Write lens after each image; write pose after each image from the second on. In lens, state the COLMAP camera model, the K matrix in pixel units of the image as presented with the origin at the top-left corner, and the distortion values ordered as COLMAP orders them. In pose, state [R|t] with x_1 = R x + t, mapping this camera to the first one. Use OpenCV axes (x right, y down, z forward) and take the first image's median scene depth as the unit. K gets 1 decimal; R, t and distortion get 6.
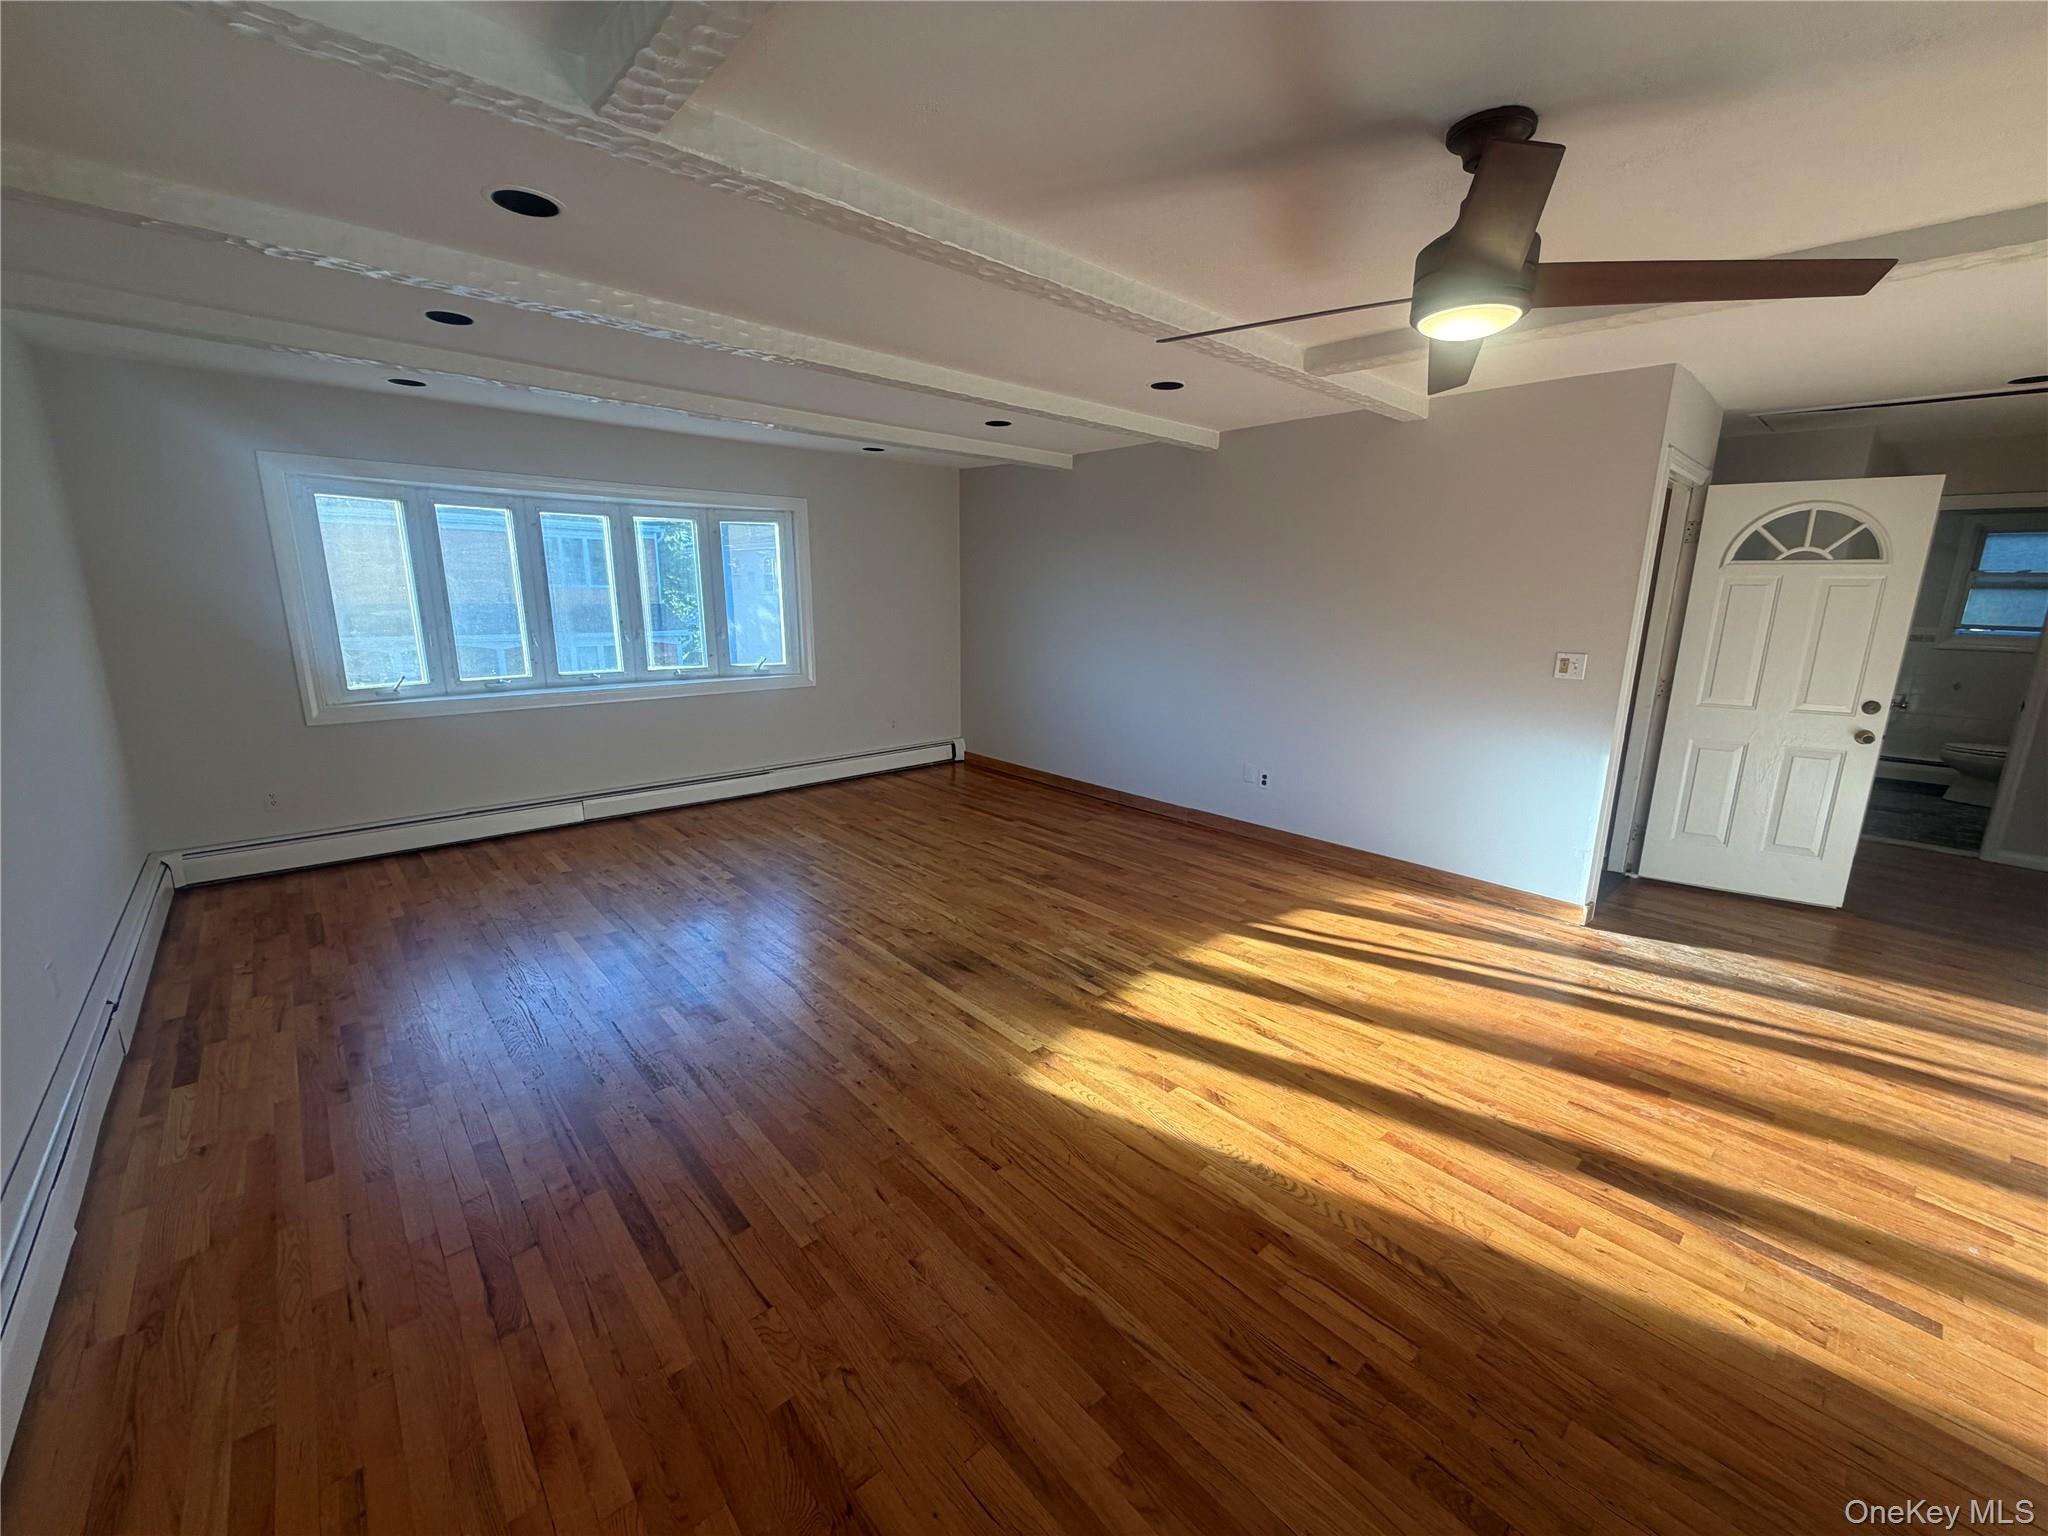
lens RADIAL K [[817.1, 0, 1025.5], [0, 817.1, 778.3], [0, 0, 1]] dist [-0.001698, -0.000522]
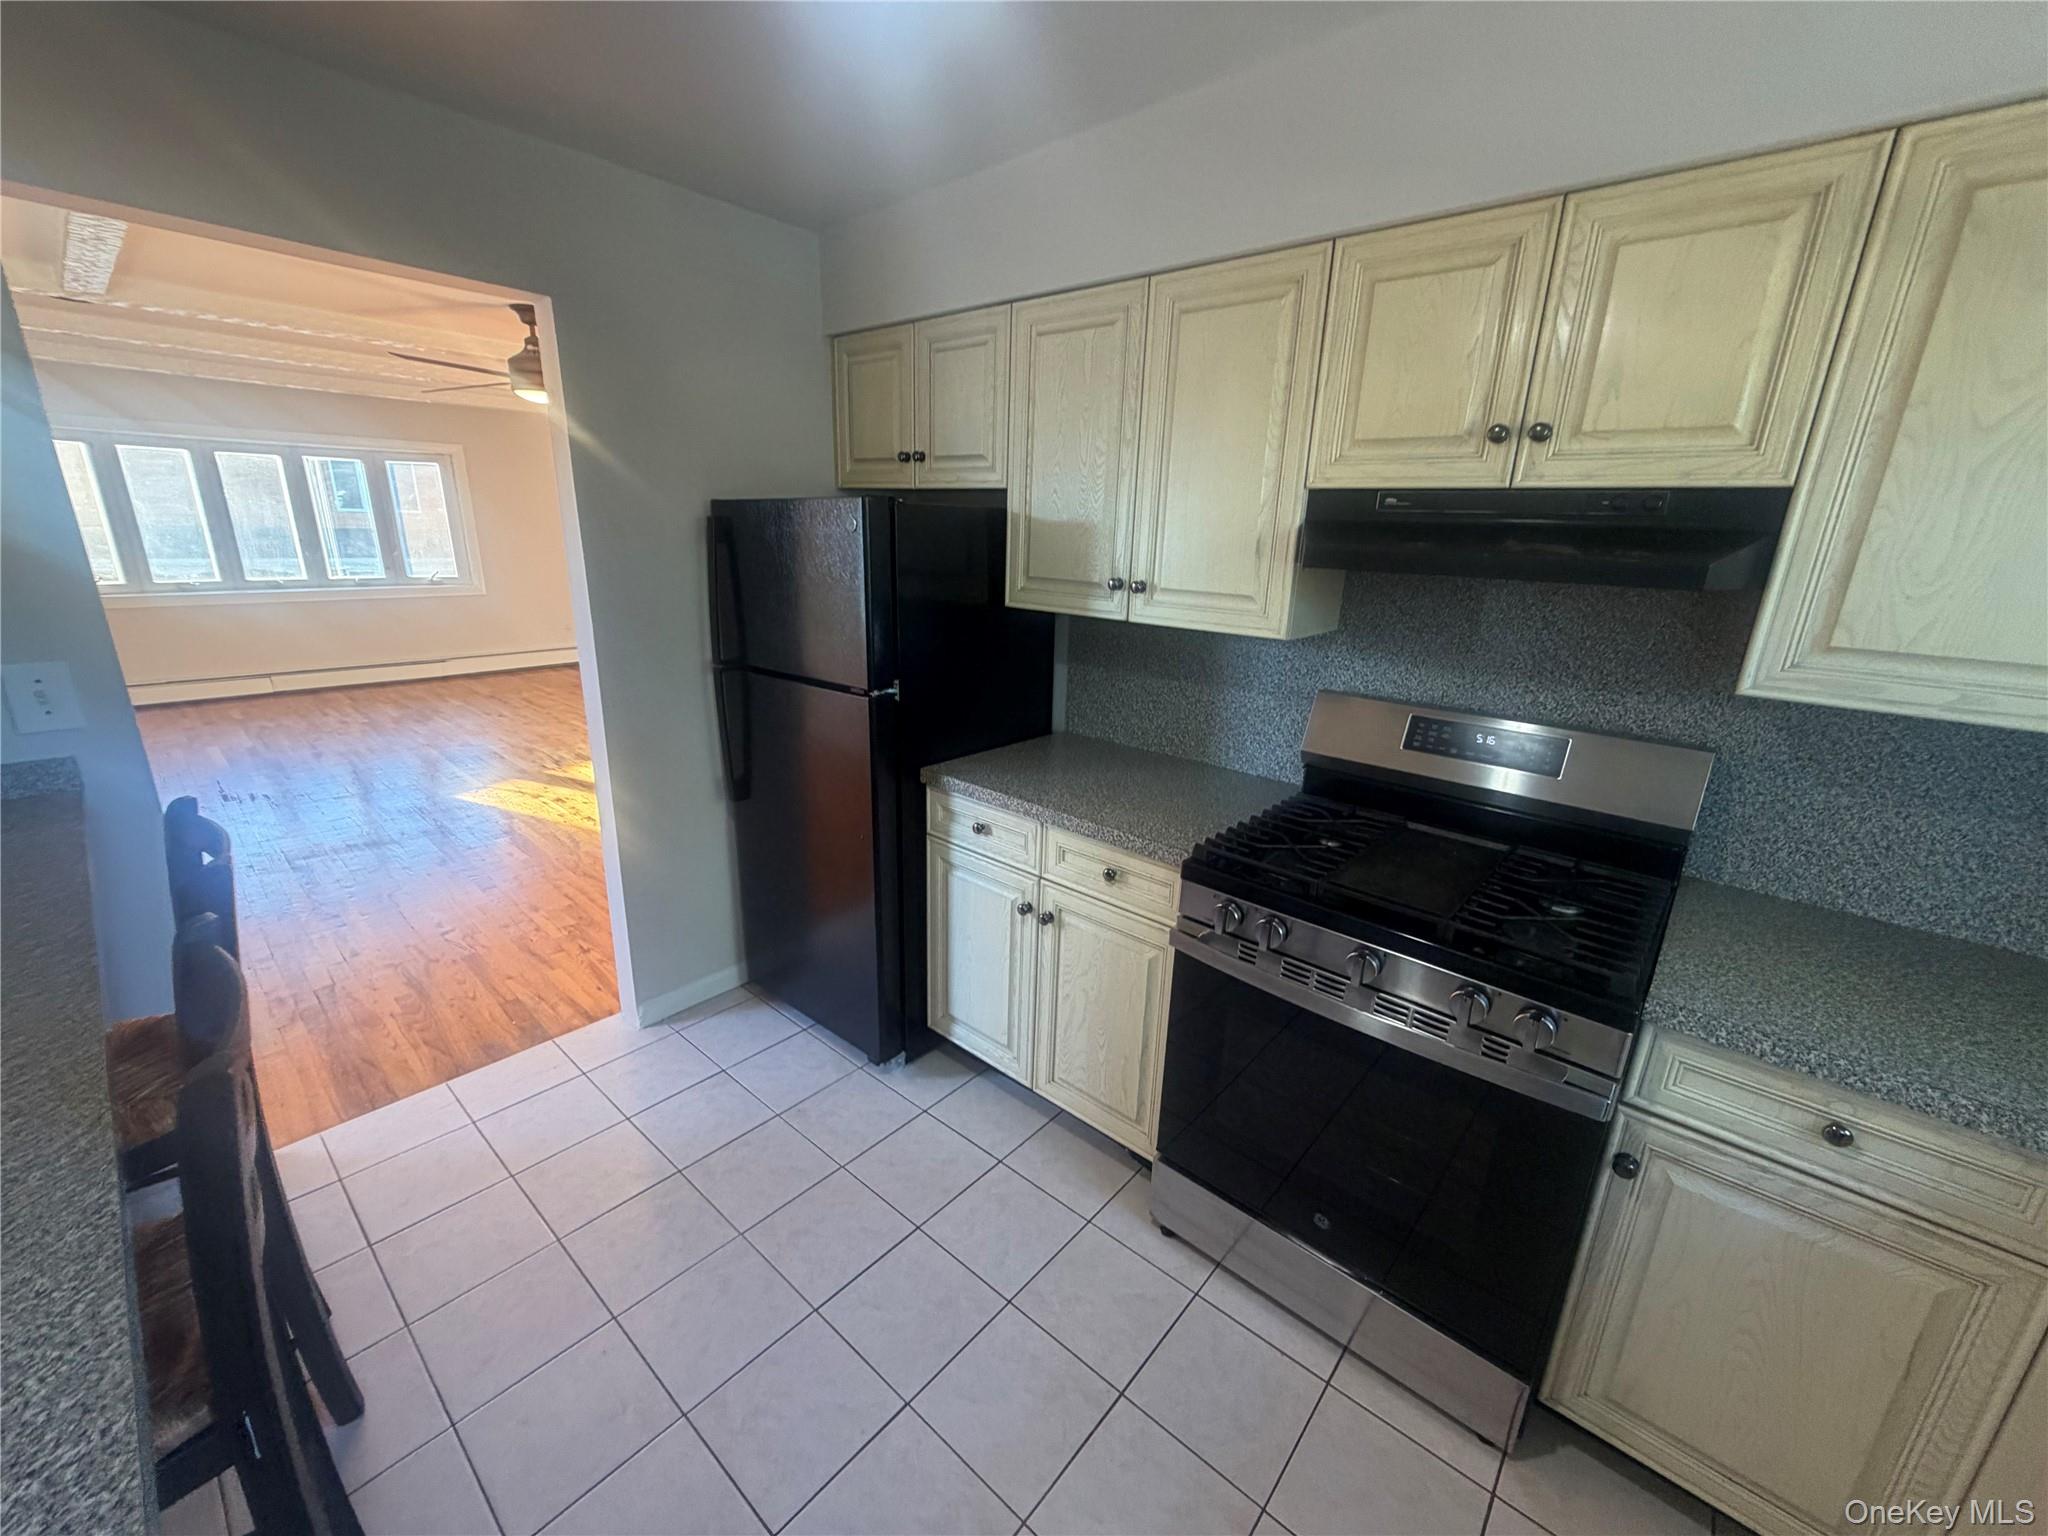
lens RADIAL K [[817.1, 0, 1024.8], [0, 817.1, 768.4], [0, 0, 1]] dist [-0.001698, -0.000522]
pose [[0.992965, -0.014247, 0.117549, 0.490473], [0.006698, 0.997904, 0.064365, 0.095083], [-0.118219, -0.063125, 0.990979, -0.440750]]
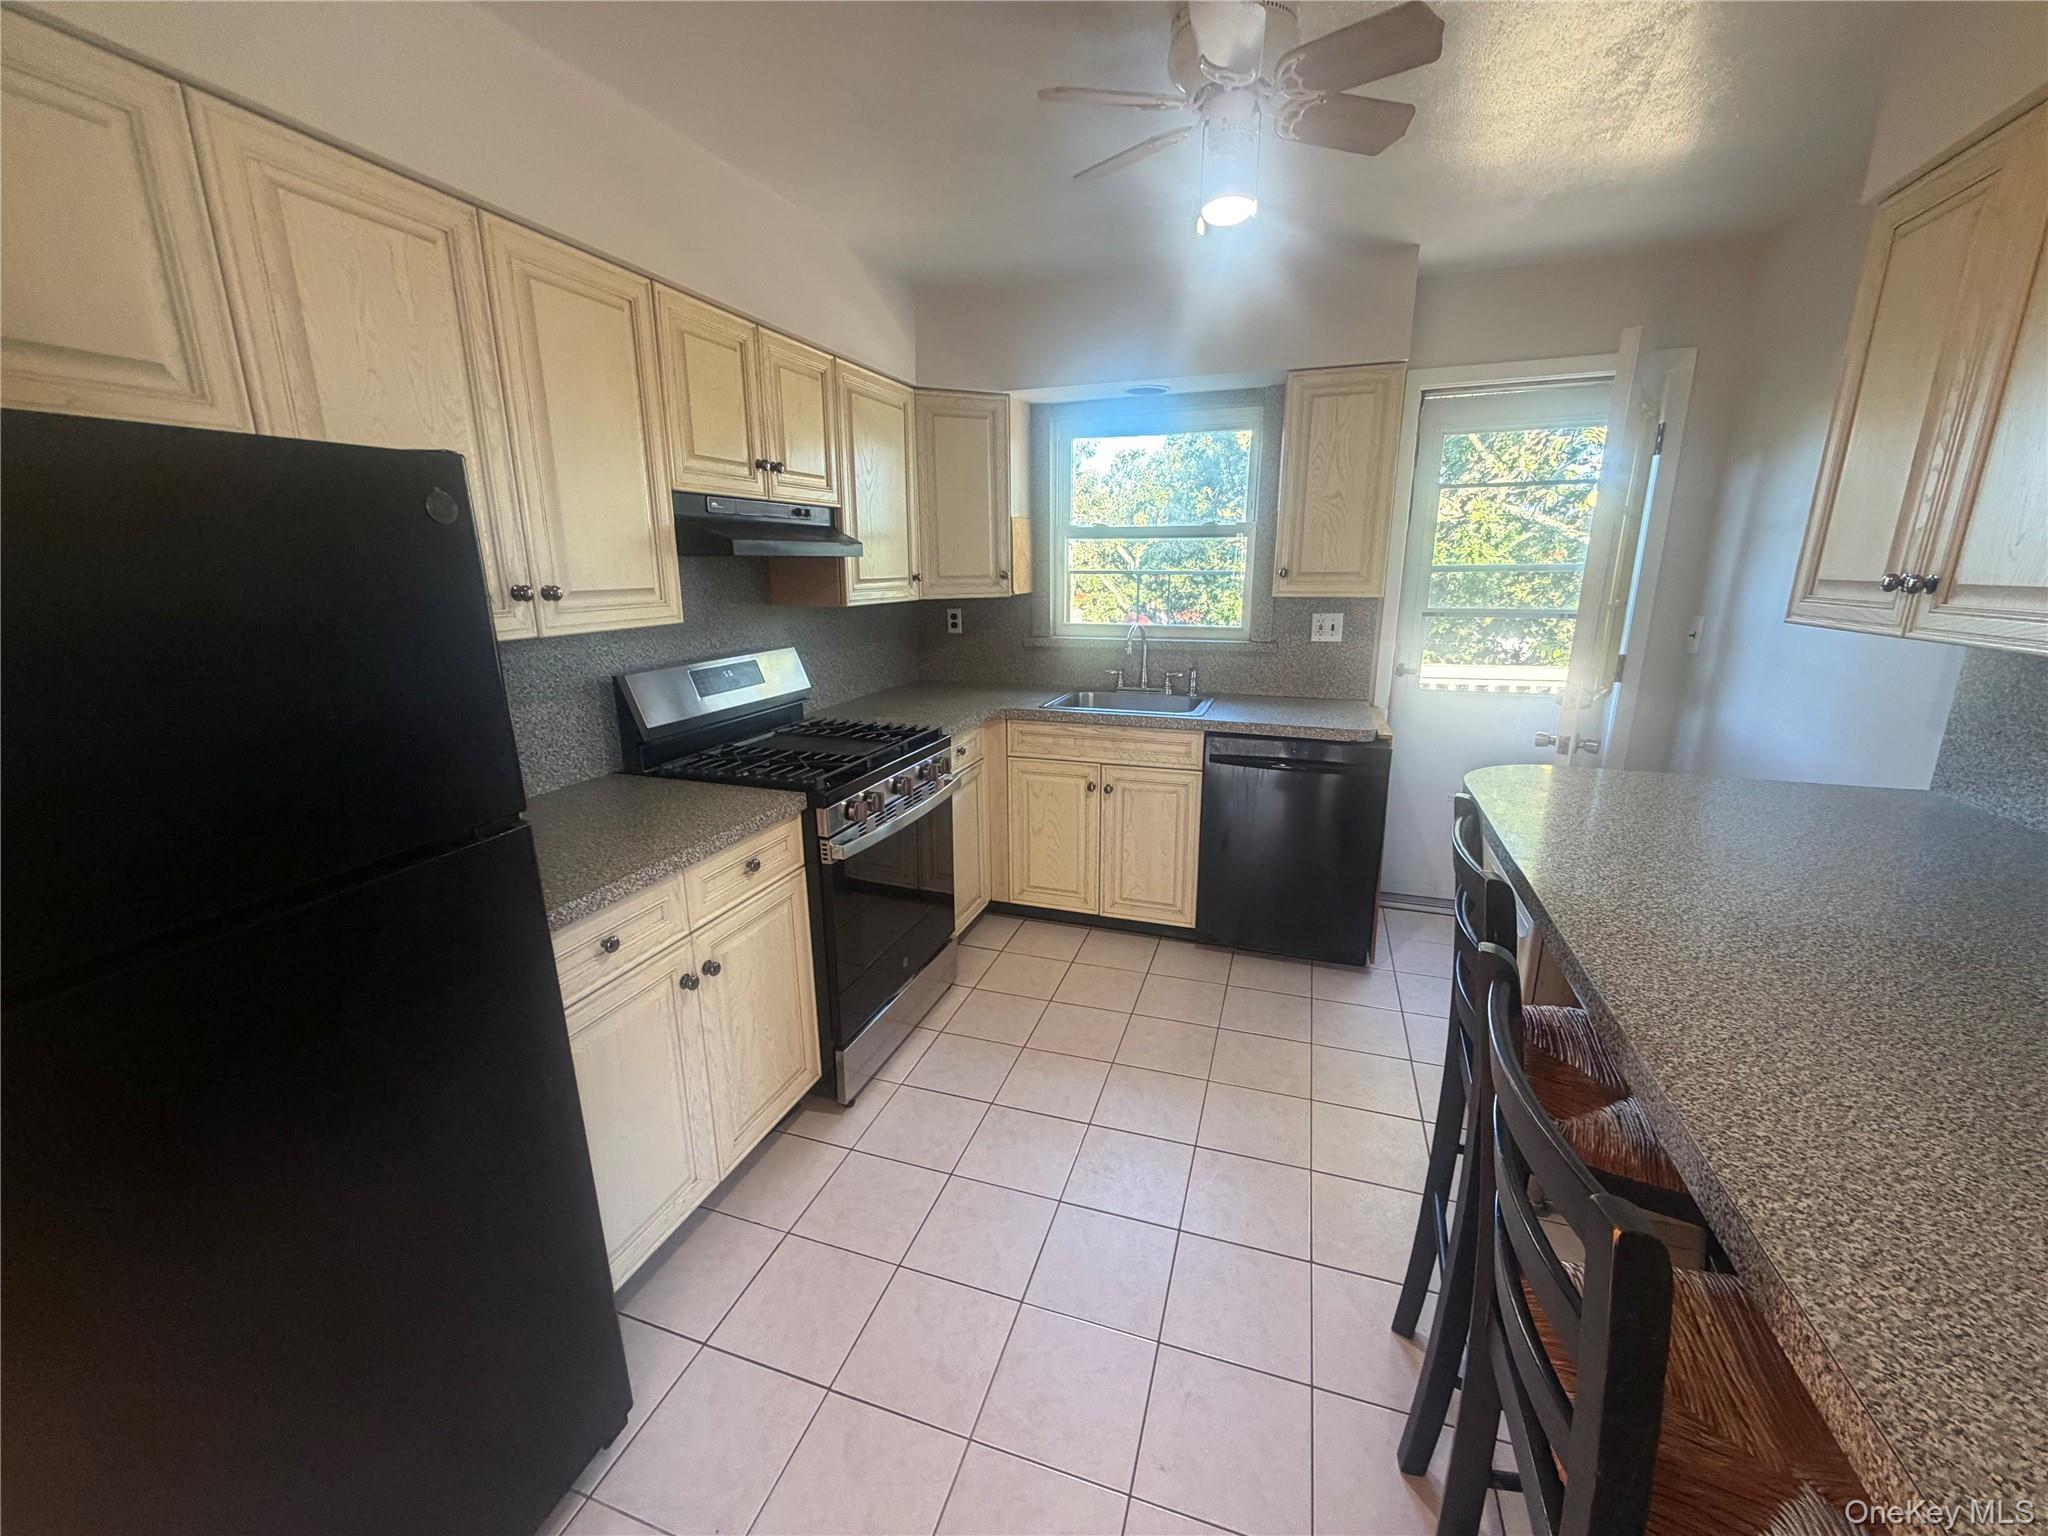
lens RADIAL K [[817.1, 0, 1028.0], [0, 817.1, 762.2], [0, 0, 1]] dist [-0.001698, -0.000522]
pose [[-0.487107, -0.219148, 0.845400, -4.067408], [0.196470, 0.915695, 0.350574, -1.145854], [-0.850956, 0.336863, -0.402986, 5.722590]]
